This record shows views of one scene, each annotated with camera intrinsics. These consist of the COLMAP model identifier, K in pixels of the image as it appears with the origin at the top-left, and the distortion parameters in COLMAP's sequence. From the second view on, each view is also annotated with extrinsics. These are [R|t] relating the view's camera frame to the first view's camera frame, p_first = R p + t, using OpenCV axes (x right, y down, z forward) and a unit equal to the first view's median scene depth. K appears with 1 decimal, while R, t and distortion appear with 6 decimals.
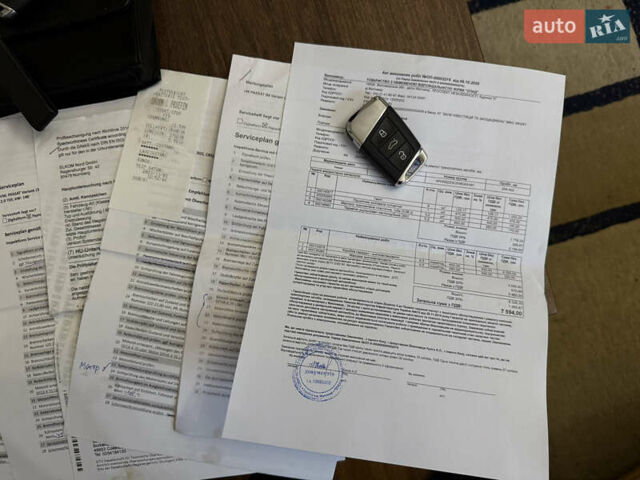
lens RADIAL K [[469.1, 0, 320.0], [0, 469.1, 240.0], [0, 0, 1]] dist [0.064143, -0.135048]
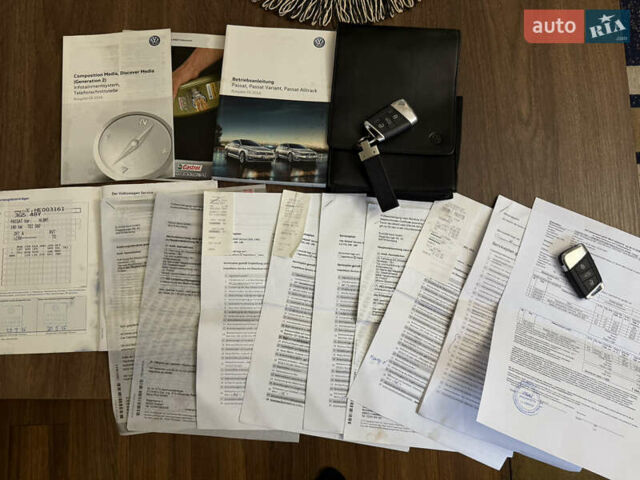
lens RADIAL K [[469.1, 0, 320.0], [0, 469.1, 240.0], [0, 0, 1]] dist [0.064143, -0.135048]
pose [[0.965804, 0.259077, 0.010086, -0.788779], [-0.256886, 0.961455, -0.098053, 0.083884], [-0.035101, 0.092108, 0.995130, -0.626291]]
